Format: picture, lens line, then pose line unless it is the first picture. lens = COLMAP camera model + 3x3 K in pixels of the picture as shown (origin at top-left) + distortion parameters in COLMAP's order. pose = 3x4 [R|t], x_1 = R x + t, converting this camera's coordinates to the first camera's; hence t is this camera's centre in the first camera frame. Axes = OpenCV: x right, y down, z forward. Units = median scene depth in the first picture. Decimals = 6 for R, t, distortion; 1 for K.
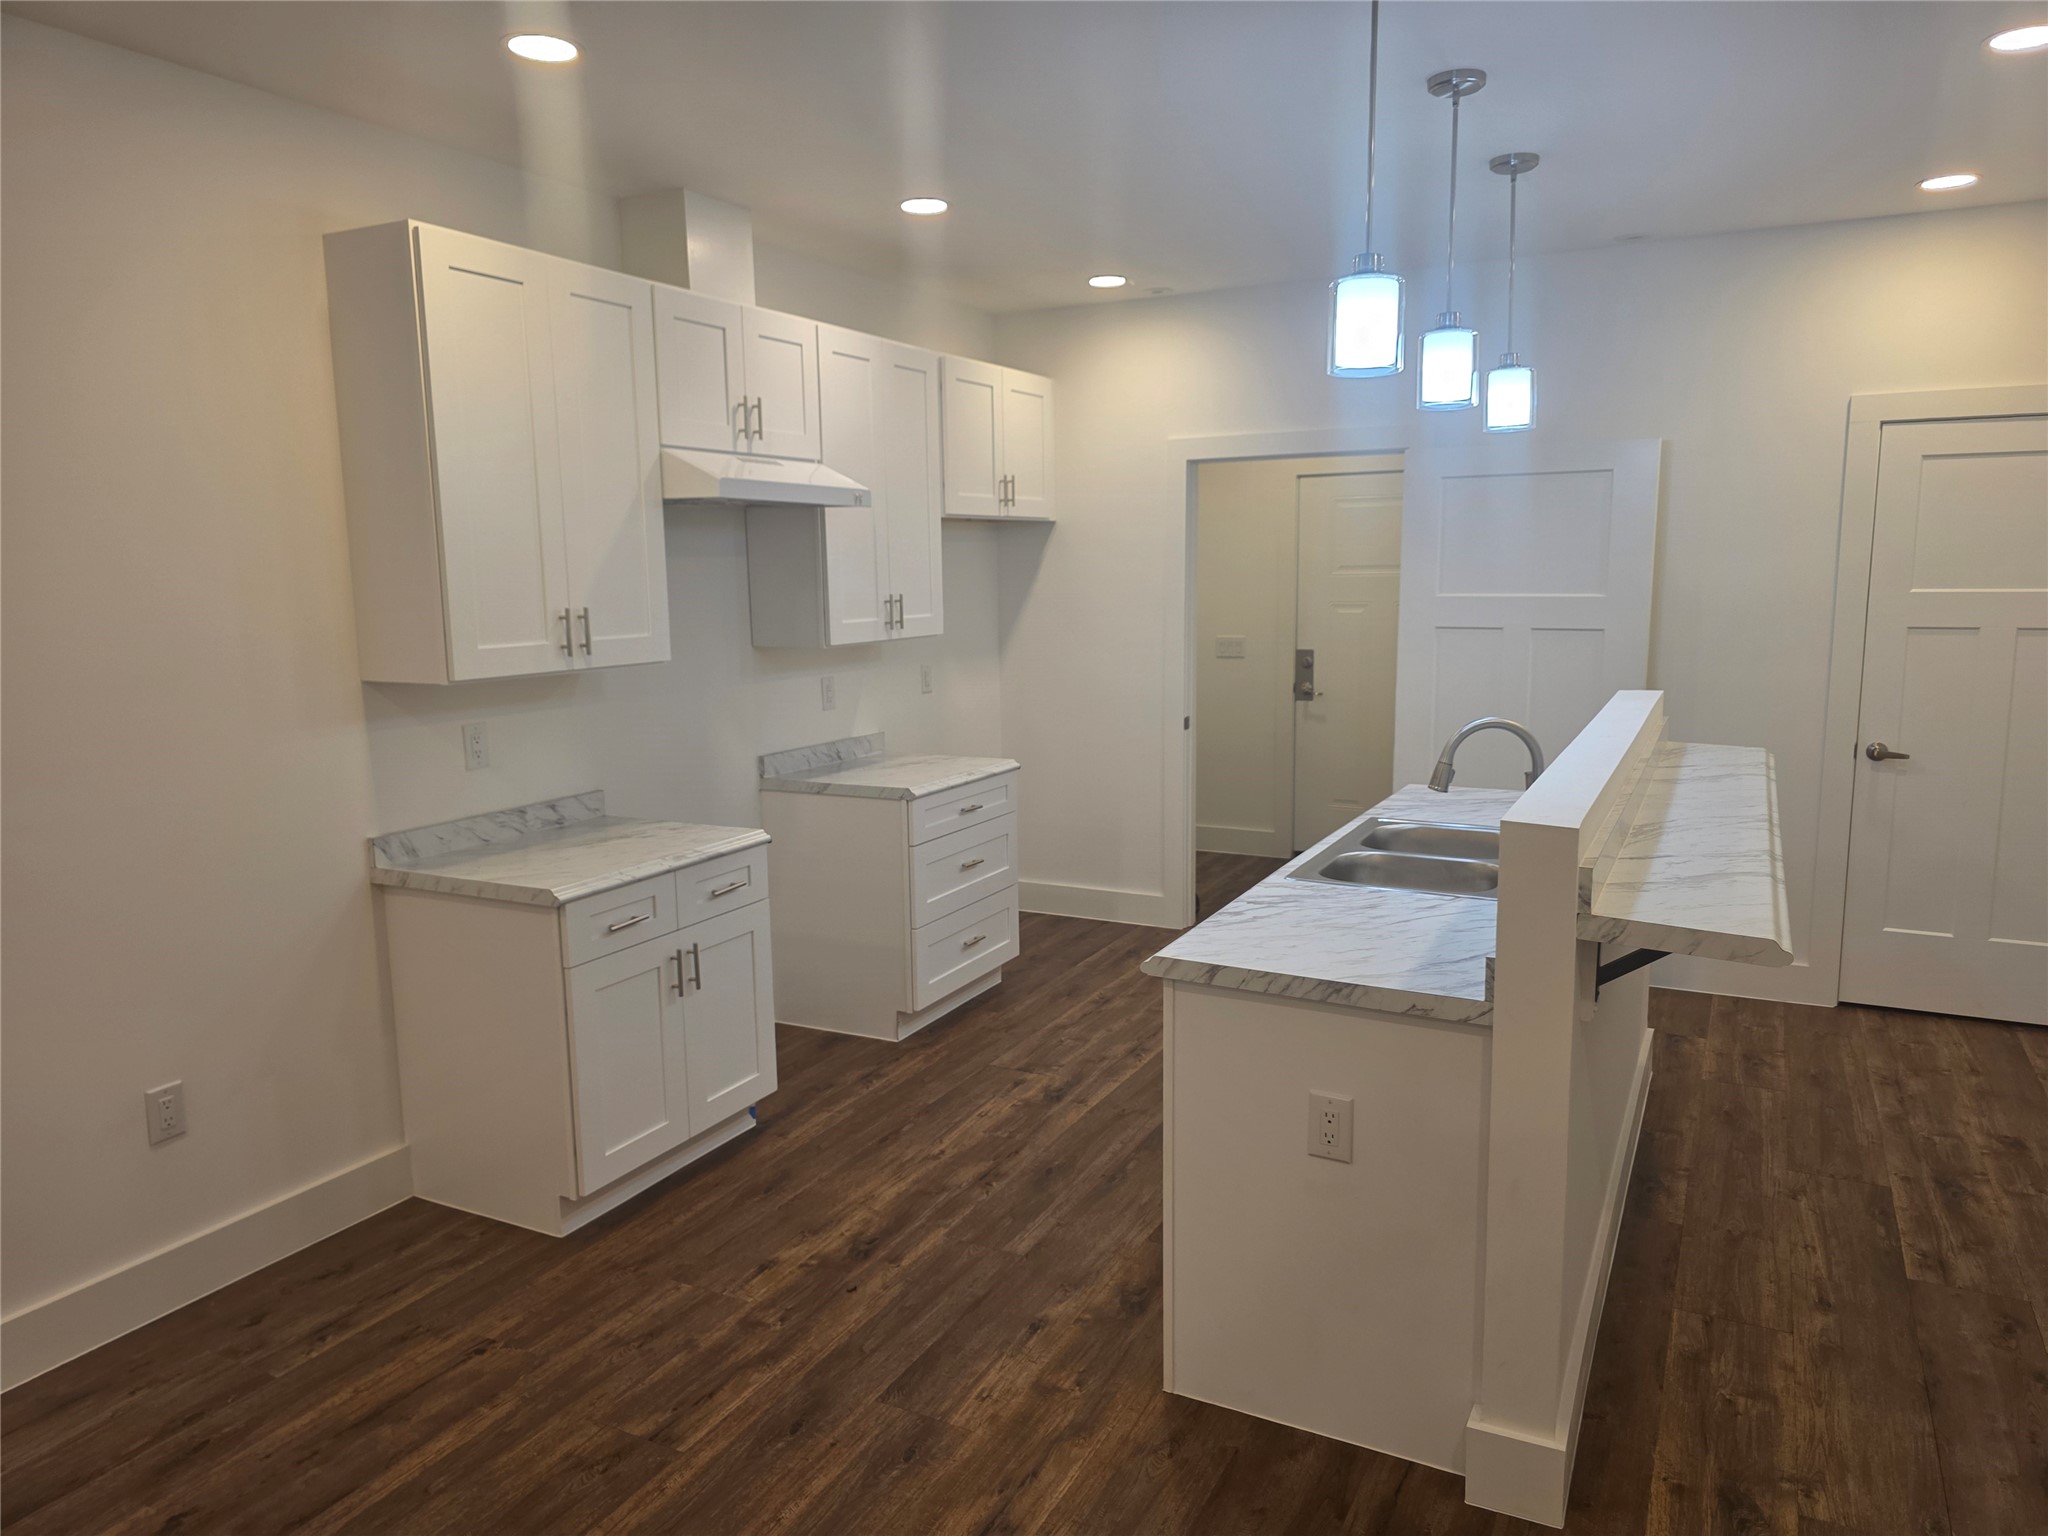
lens RADIAL K [[1369.5, 0, 1027.0], [0, 1369.5, 763.8], [0, 0, 1]] dist [0.002805, -0.002244]
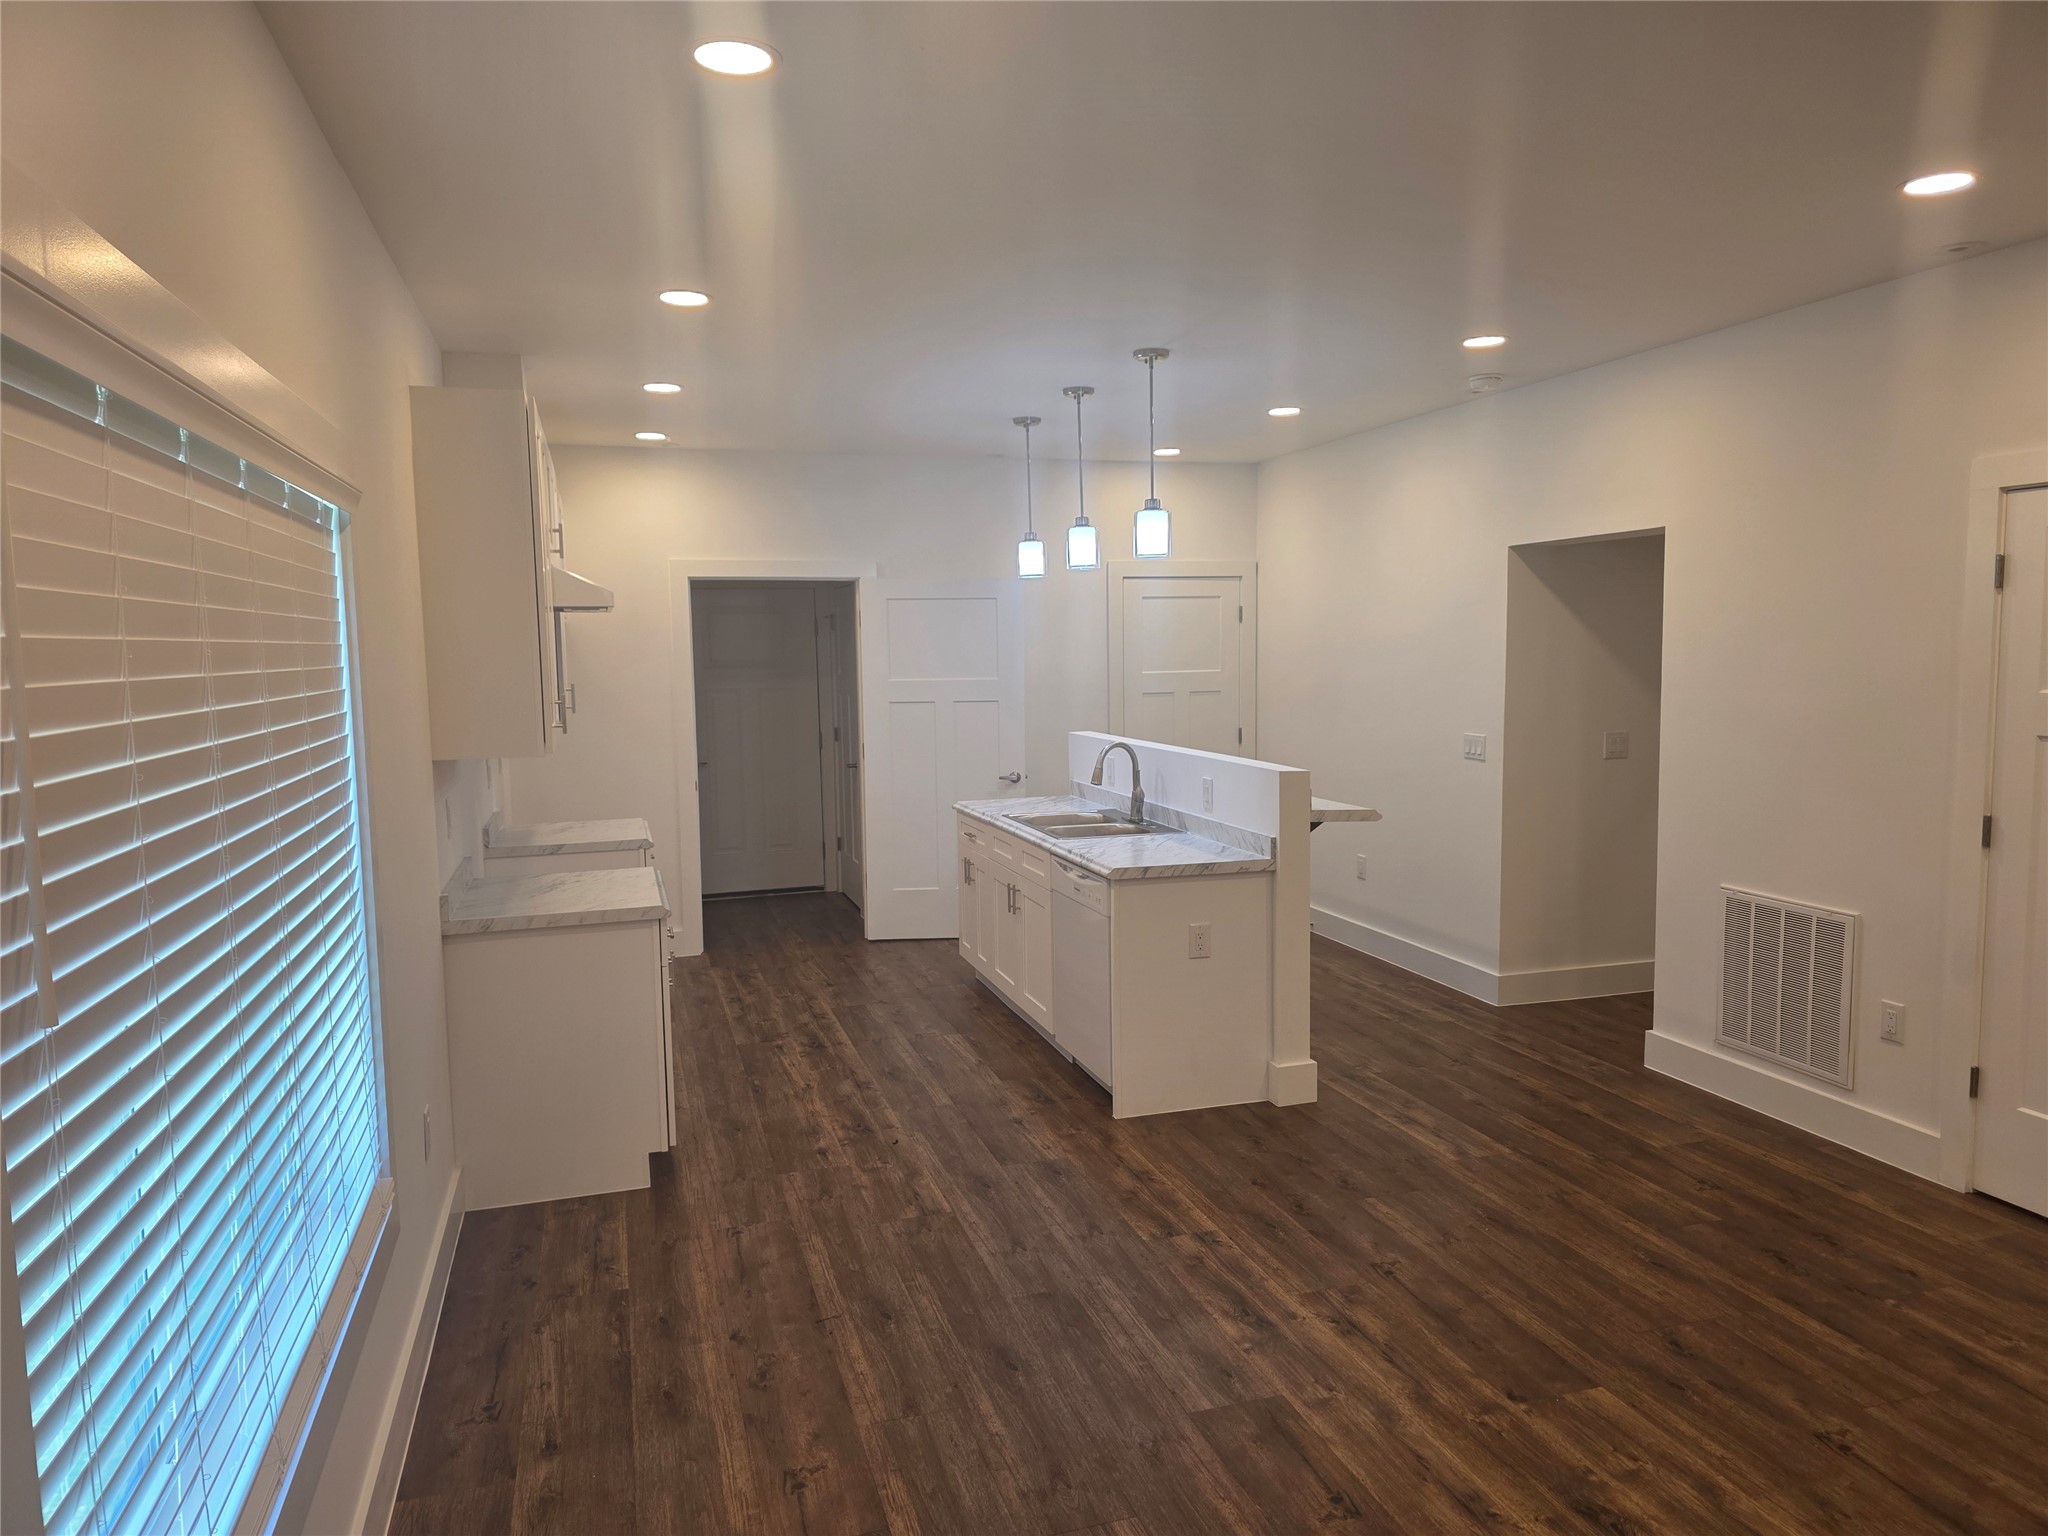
lens RADIAL K [[1369.5, 0, 1028.0], [0, 1369.5, 774.0], [0, 0, 1]] dist [0.002805, -0.002244]
pose [[0.714358, -0.063674, 0.696877, -1.017555], [0.109144, 0.993802, -0.021078, 0.033497], [-0.691216, 0.091117, 0.716881, -0.197144]]
